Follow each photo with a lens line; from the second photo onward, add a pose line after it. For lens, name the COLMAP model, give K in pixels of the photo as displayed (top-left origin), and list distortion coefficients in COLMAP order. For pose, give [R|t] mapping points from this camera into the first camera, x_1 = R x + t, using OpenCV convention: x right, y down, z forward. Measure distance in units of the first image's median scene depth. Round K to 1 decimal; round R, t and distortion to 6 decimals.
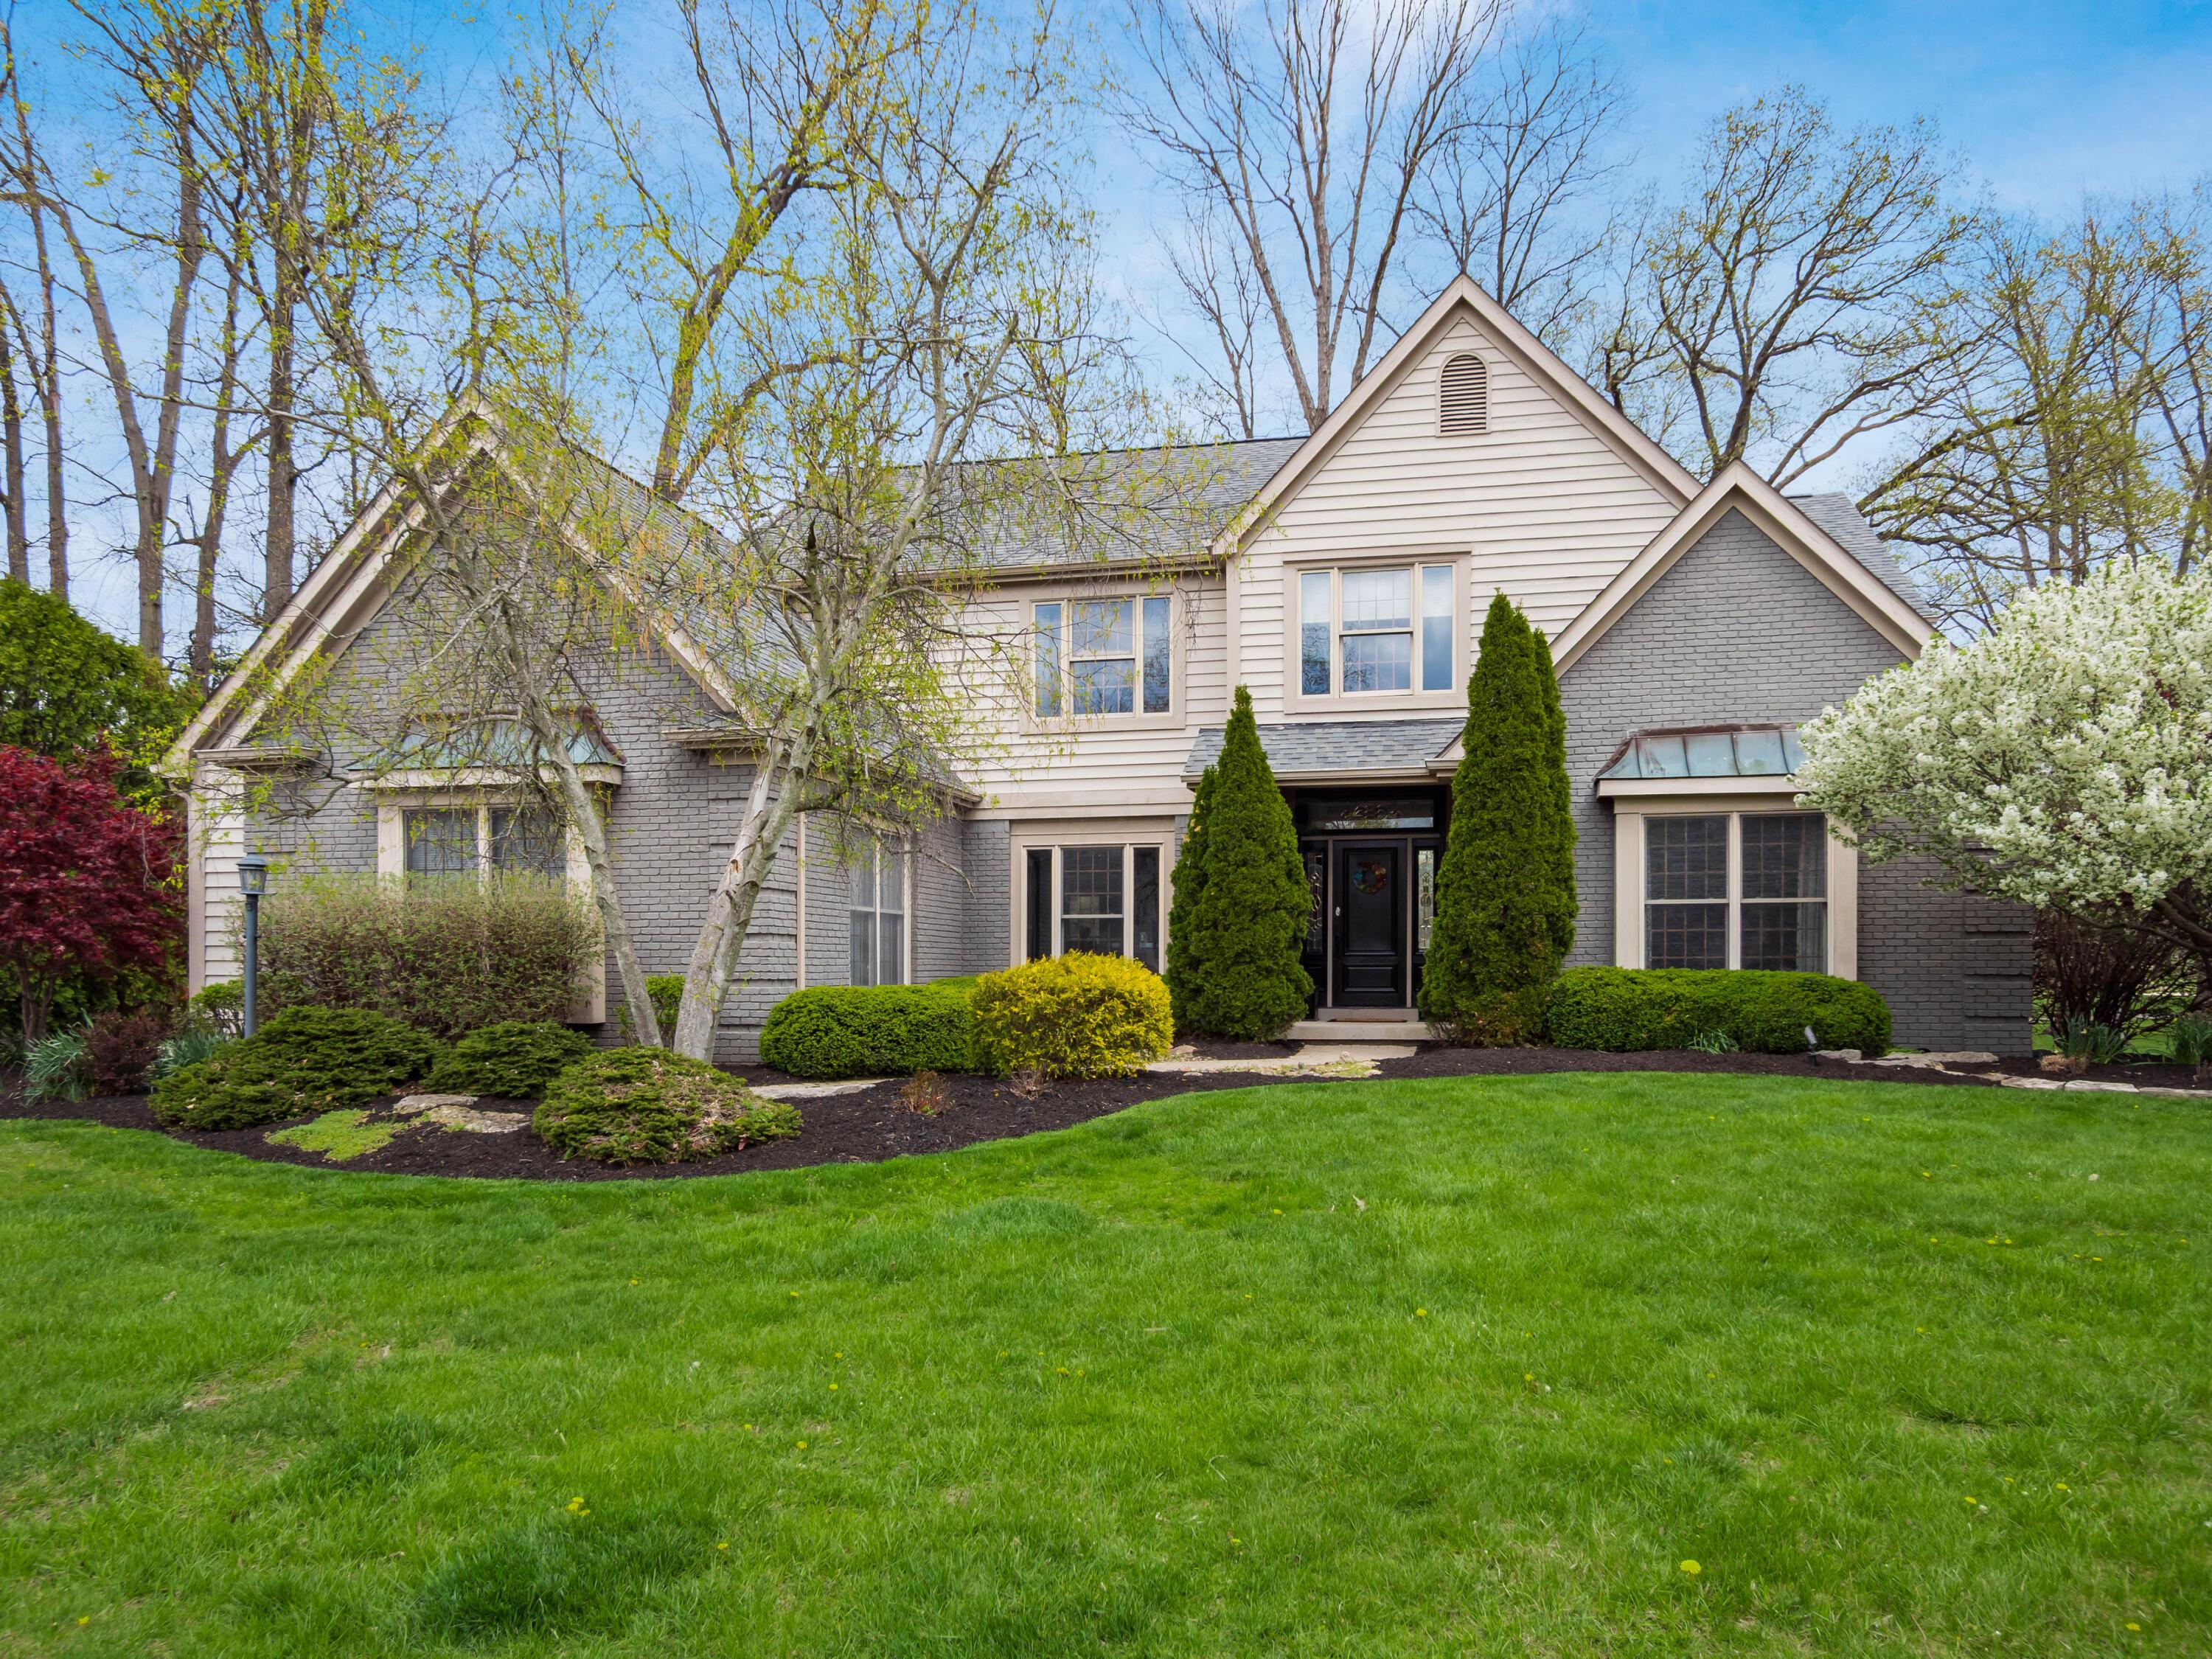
lens RADIAL K [[1310.4, 0, 963.8], [0, 1310.4, 921.0], [0, 0, 1]] dist [0.001648, -0.000719]
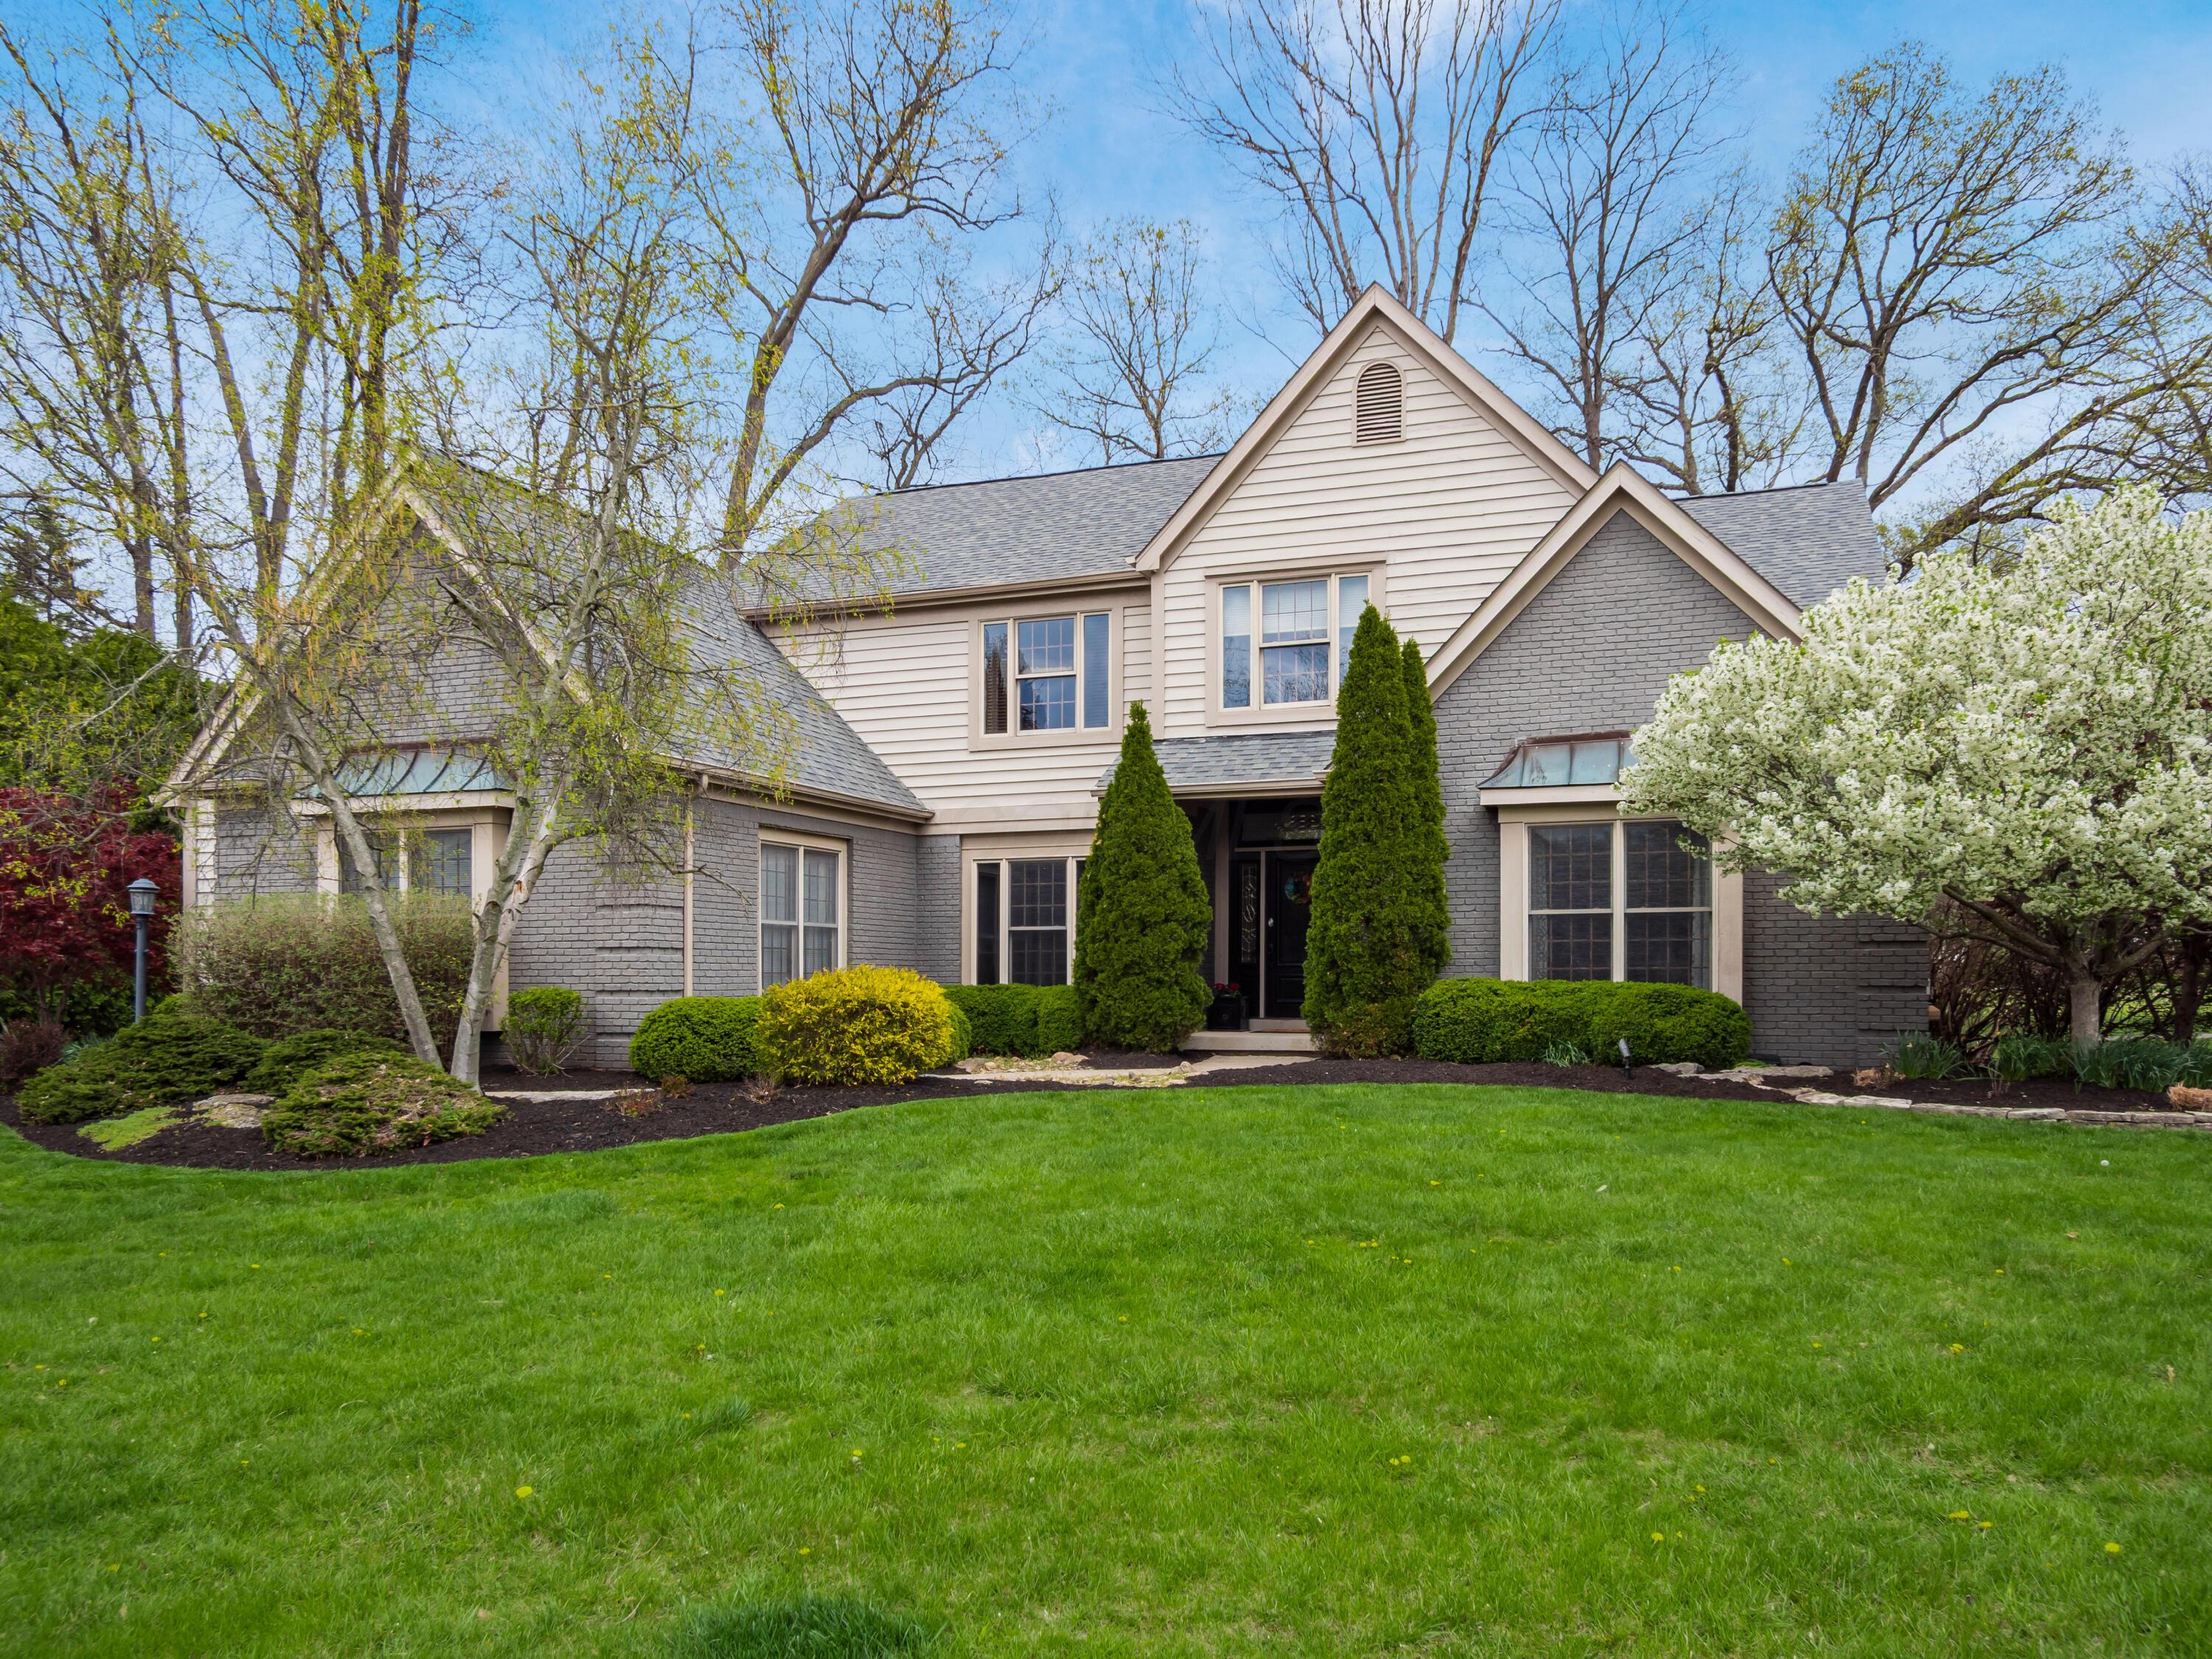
lens RADIAL K [[1310.4, 0, 963.8], [0, 1310.4, 921.0], [0, 0, 1]] dist [0.001648, -0.000719]
pose [[0.994105, -0.004848, -0.108317, 0.205719], [0.004065, 0.999964, -0.007451, -0.002417], [0.108350, 0.006967, 0.994088, -0.026293]]
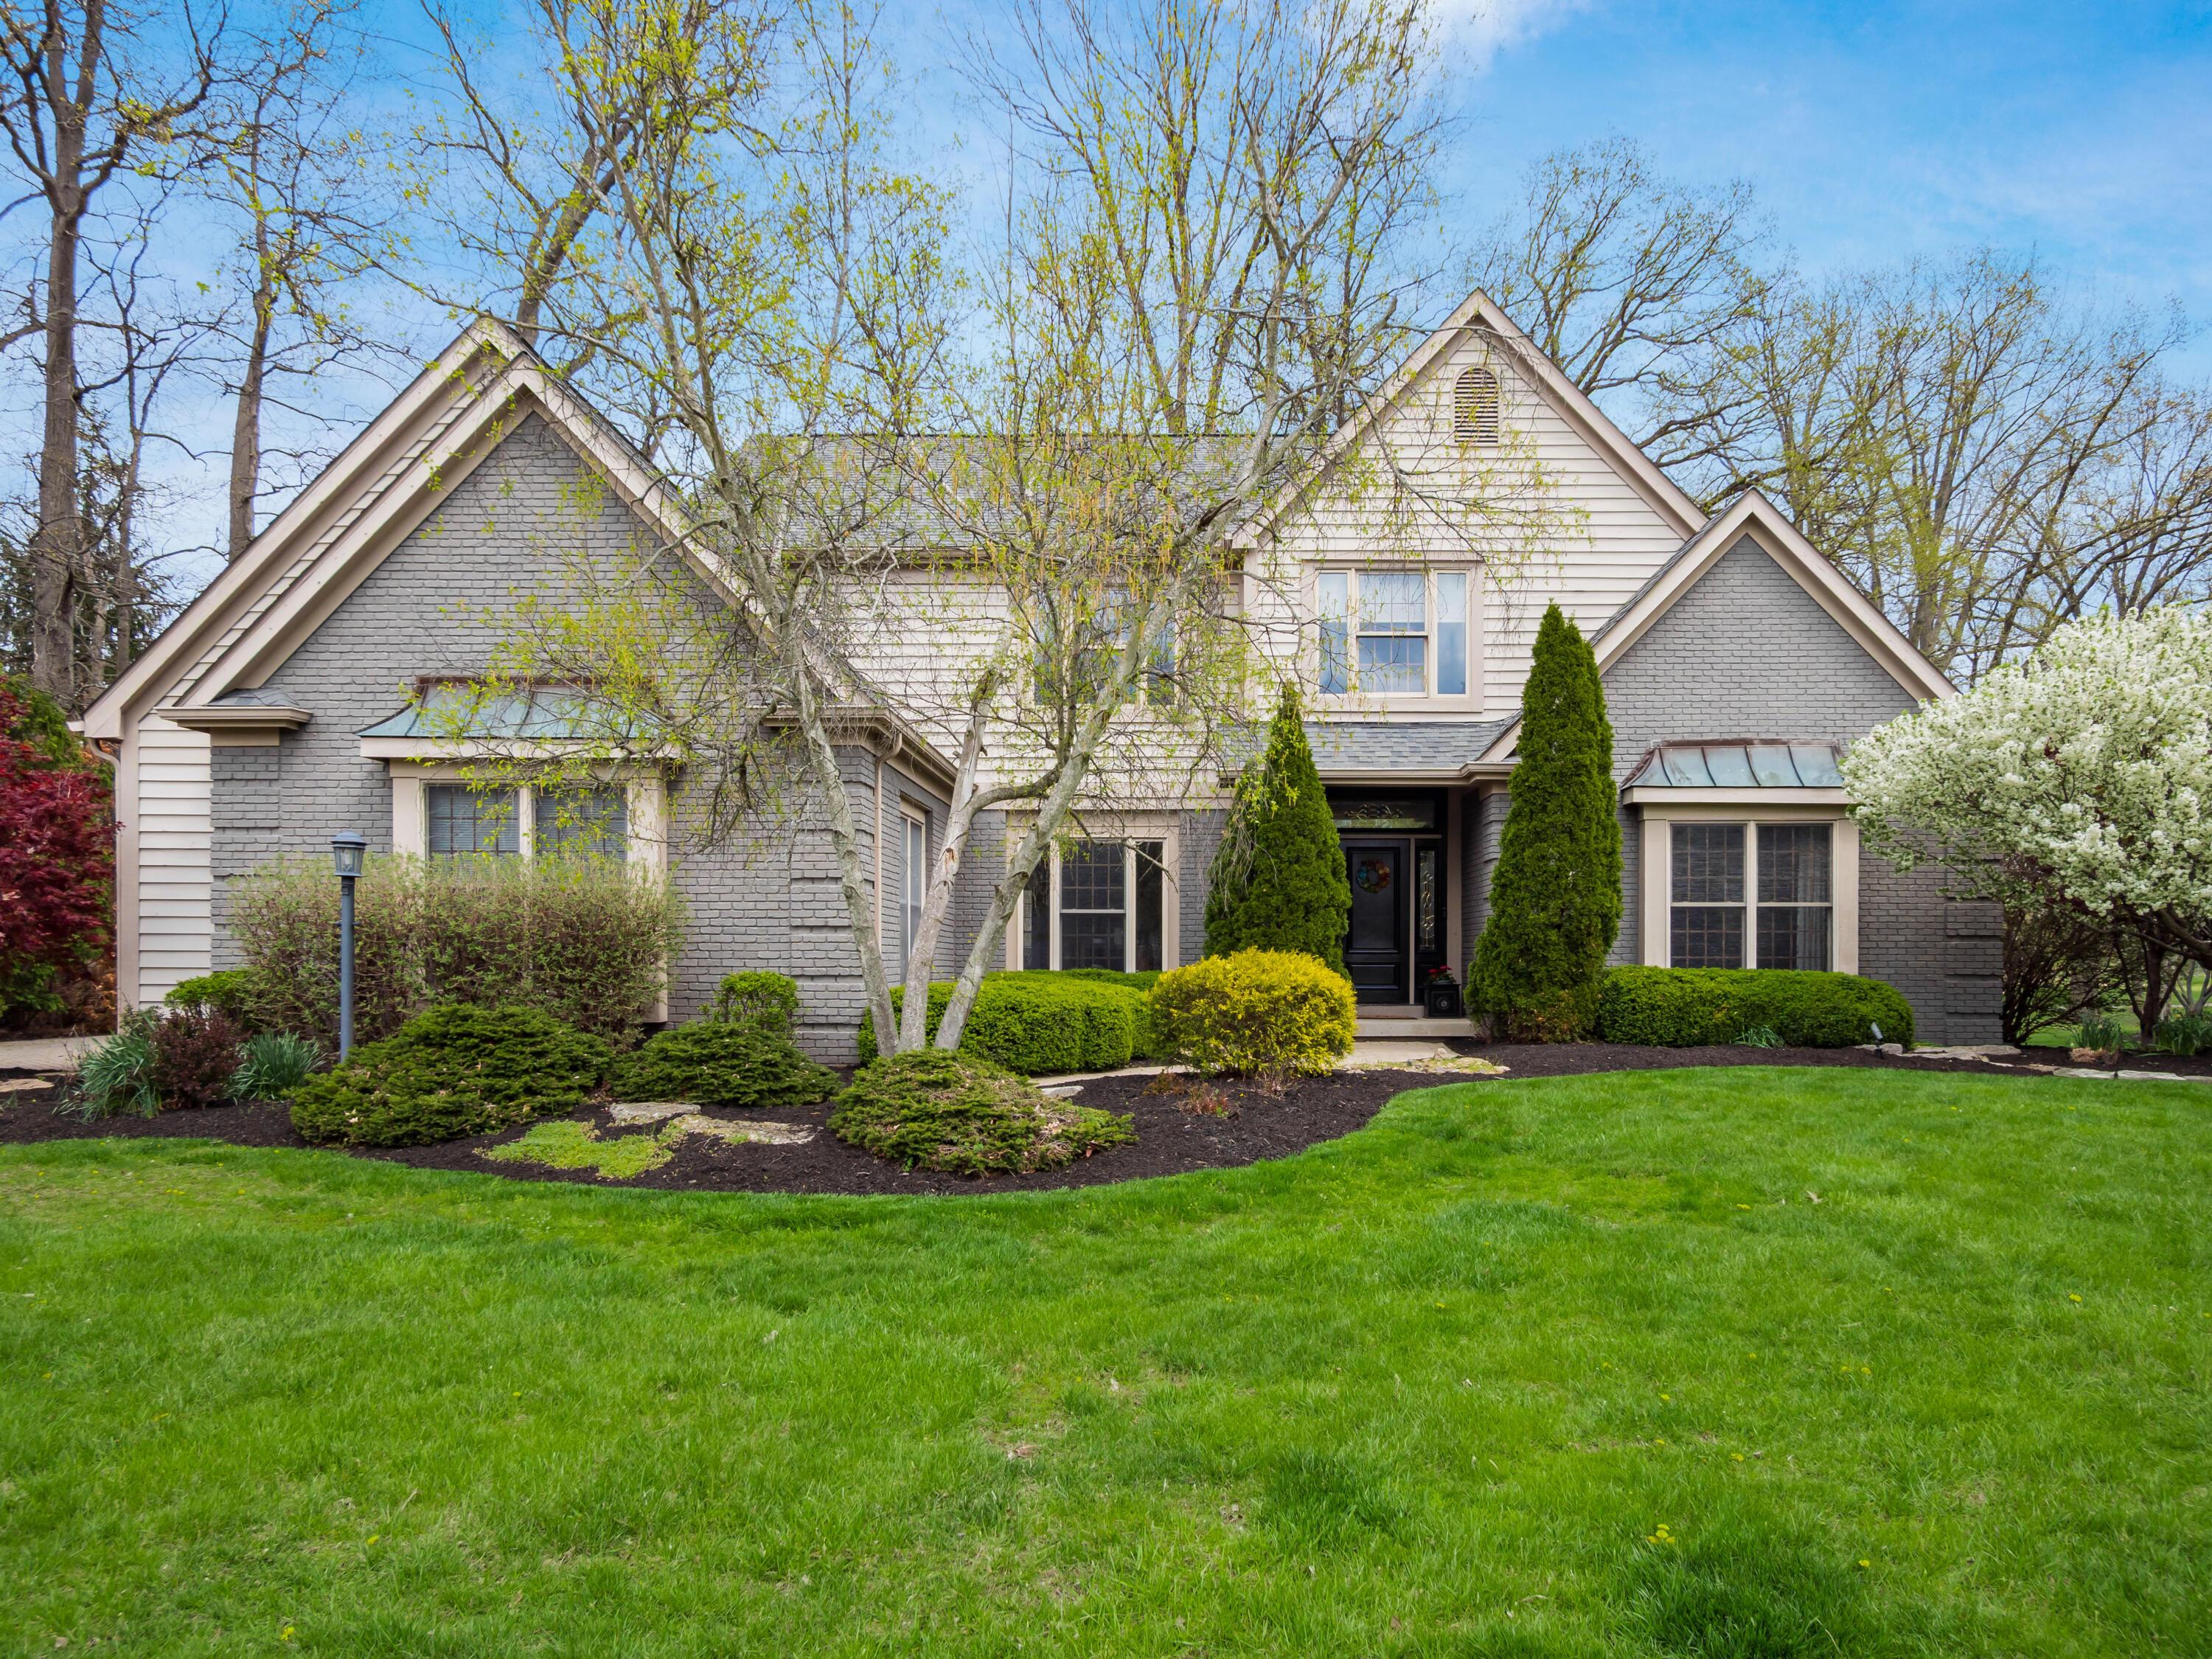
lens RADIAL K [[1359.3, 0, 981.5], [0, 1359.3, 912.5], [0, 0, 1]] dist [-0.002540, 0.000139]
pose [[0.983967, 0.011714, 0.177968, -0.219677], [-0.011507, 0.999931, -0.002191, 0.000861], [-0.177982, 0.000108, 0.984034, 0.026822]]
